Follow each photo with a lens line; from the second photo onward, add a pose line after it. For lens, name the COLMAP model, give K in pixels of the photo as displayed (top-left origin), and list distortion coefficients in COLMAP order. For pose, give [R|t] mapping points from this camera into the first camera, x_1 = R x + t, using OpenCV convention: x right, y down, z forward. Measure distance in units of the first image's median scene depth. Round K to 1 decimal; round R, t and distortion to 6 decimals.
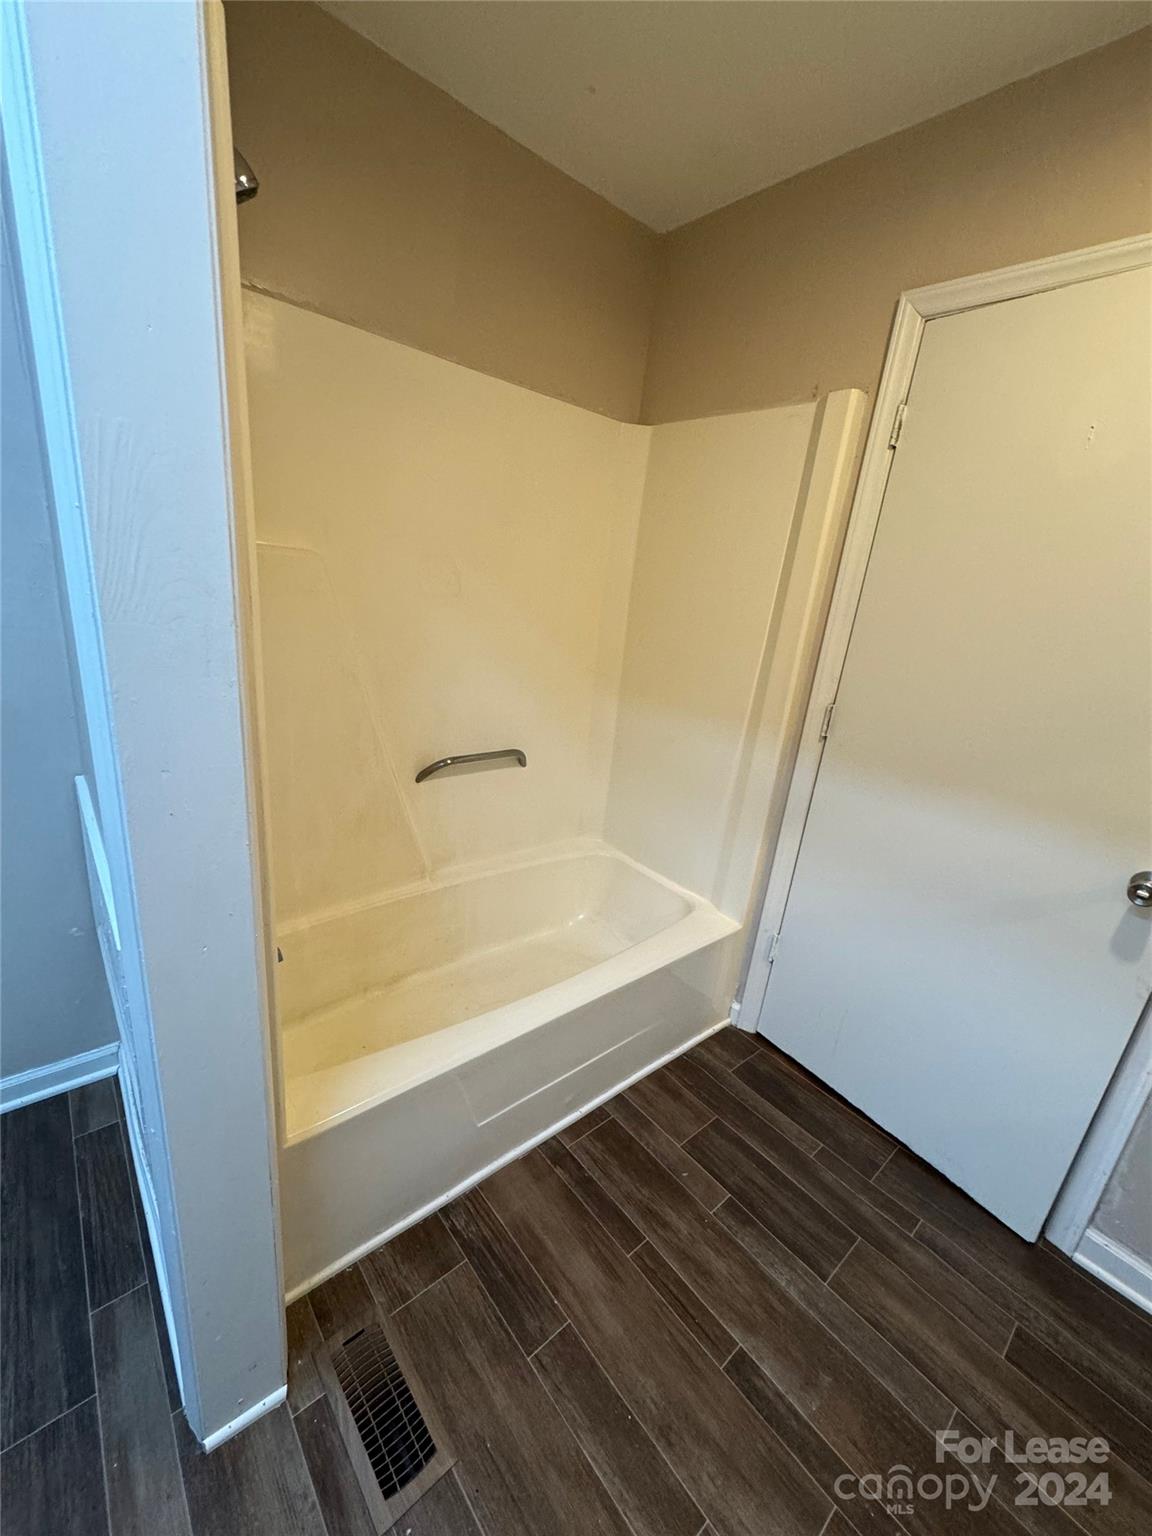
lens RADIAL K [[606.3, 0, 572.6], [0, 606.3, 765.4], [0, 0, 1]] dist [-0.001963, -0.000704]
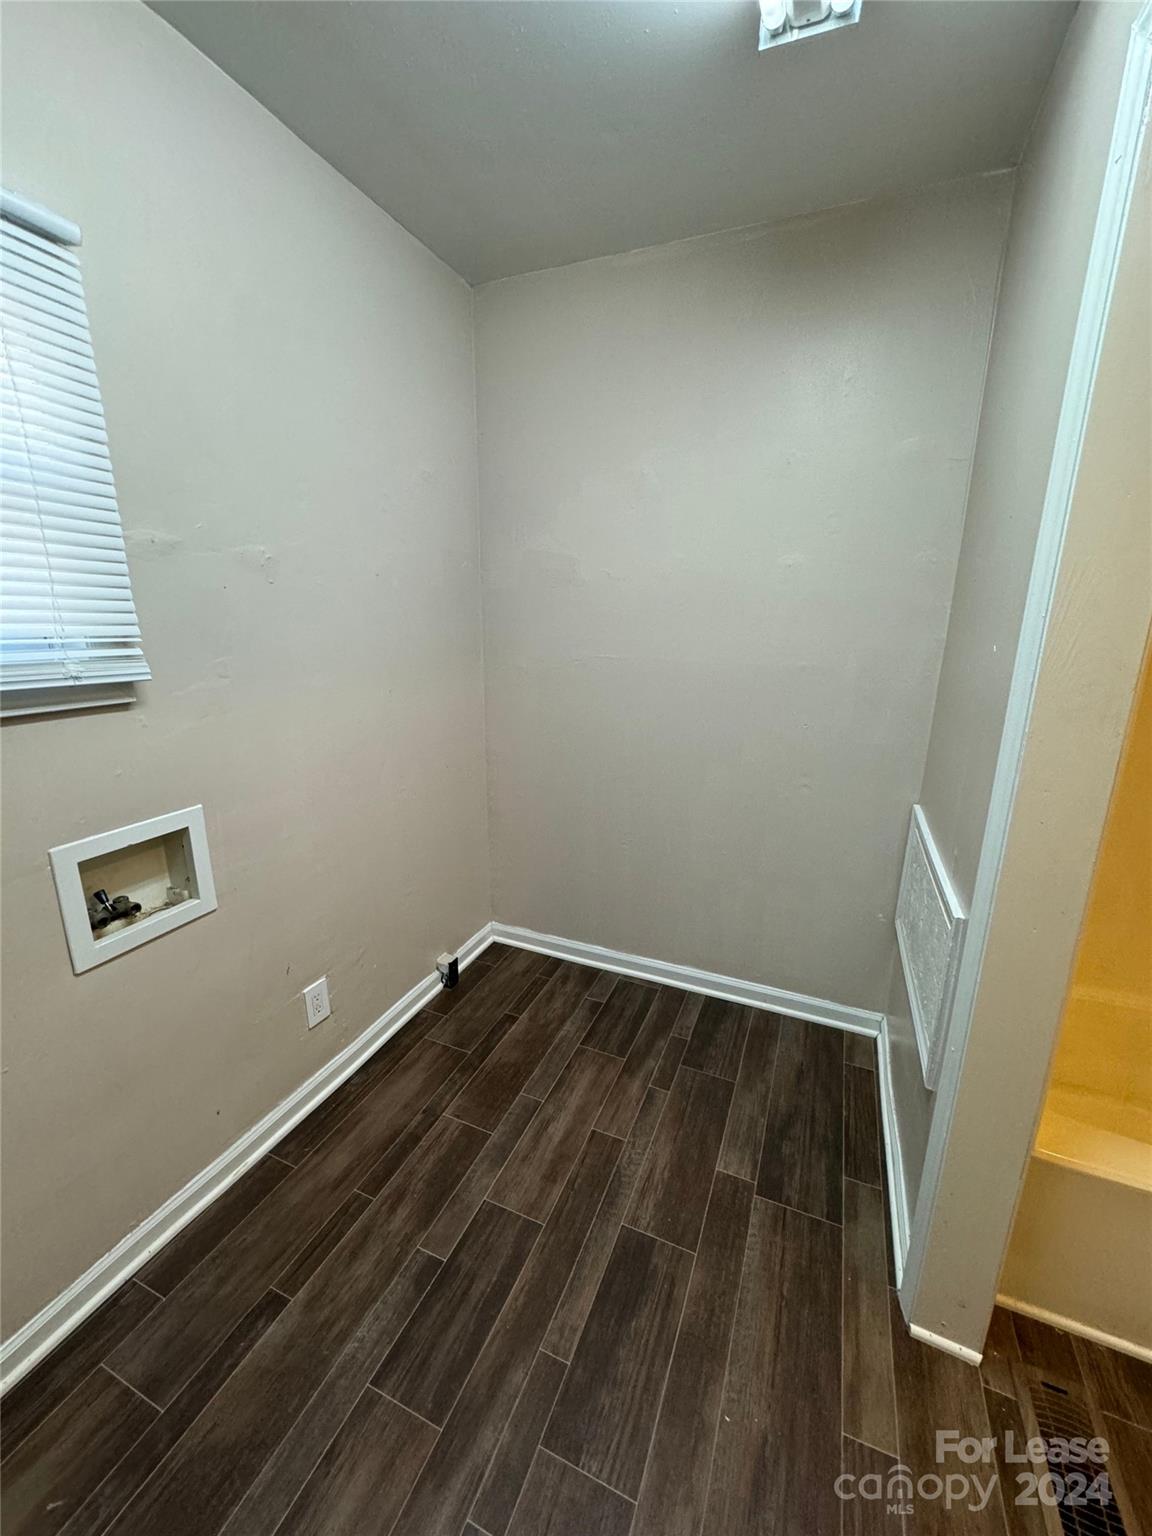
lens RADIAL K [[606.3, 0, 576.2], [0, 606.3, 767.0], [0, 0, 1]] dist [-0.001963, -0.000704]
pose [[0.444370, 0.122433, -0.887437, 1.132729], [-0.236163, 0.971585, 0.015787, -0.073466], [0.864154, 0.202565, 0.460658, 0.642447]]
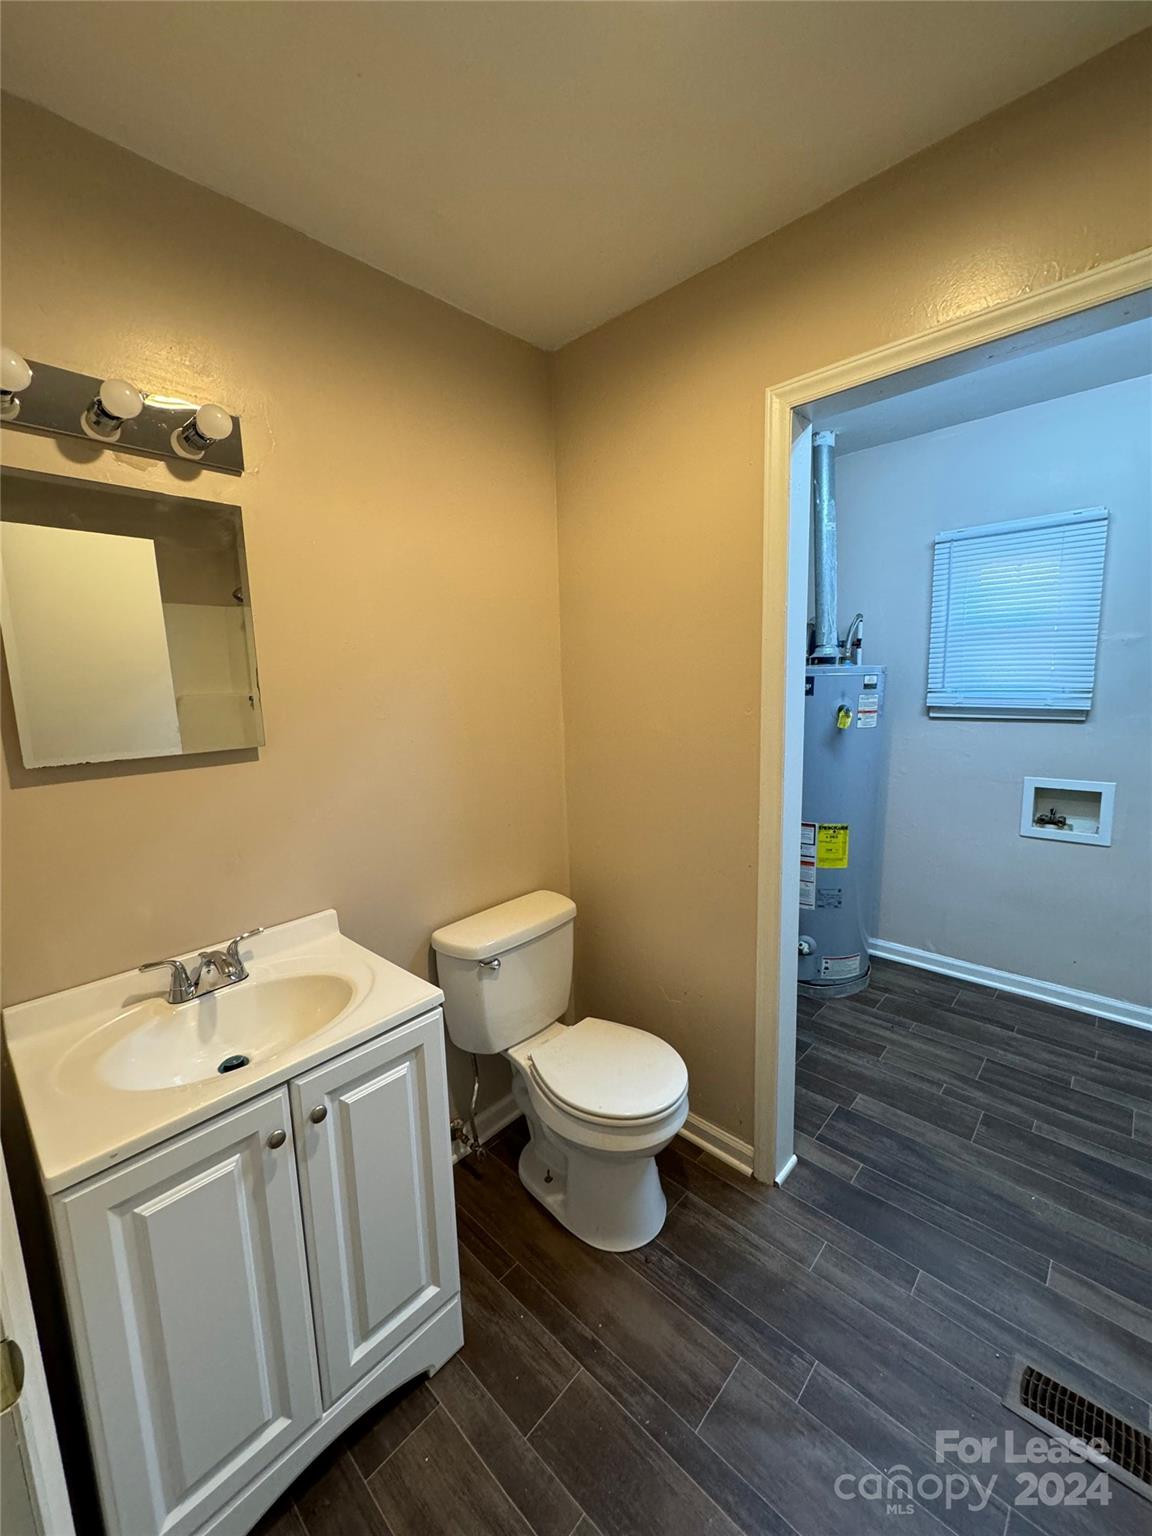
lens RADIAL K [[606.3, 0, 577.5], [0, 606.3, 761.6], [0, 0, 1]] dist [-0.001963, -0.000704]
pose [[-0.991813, -0.052592, -0.116362, 1.710789], [-0.097824, 0.898637, 0.427646, -0.492403], [0.082077, 0.435528, -0.896426, 1.960605]]
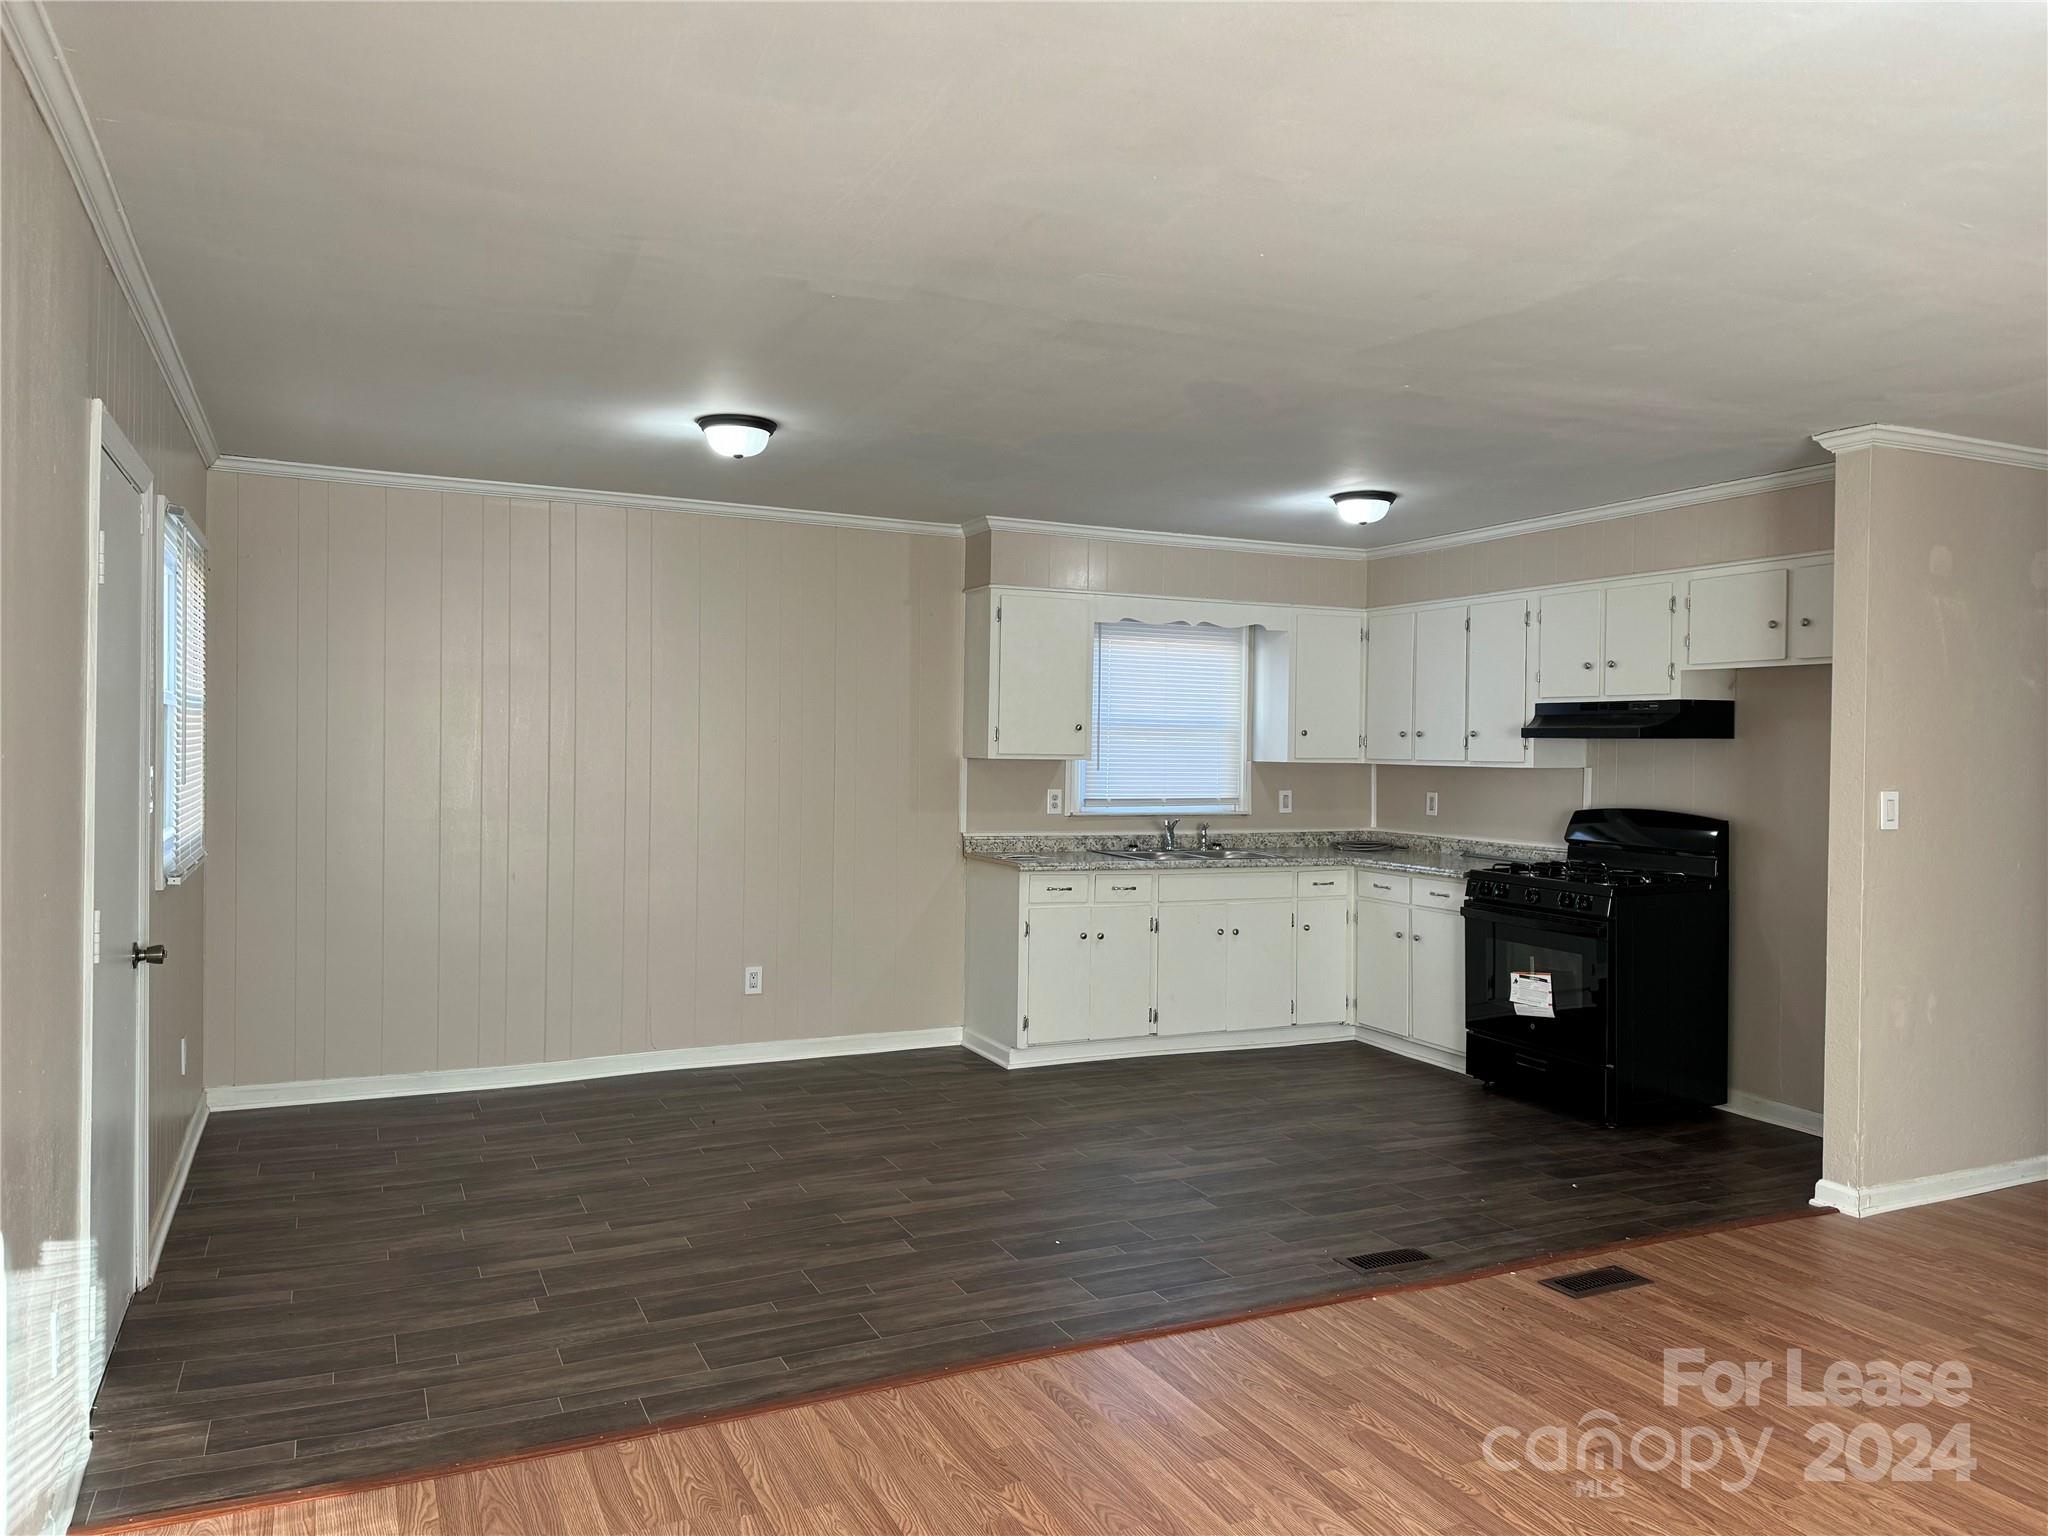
lens RADIAL K [[1428.3, 0, 1027.1], [0, 1428.3, 763.7], [0, 0, 1]] dist [0.003063, -0.000070]
pose [[0.267315, -0.111724, 0.957110, -1.795919], [0.308107, 0.951024, 0.024961, -0.124011], [-0.913024, 0.288220, 0.288646, -0.293213]]
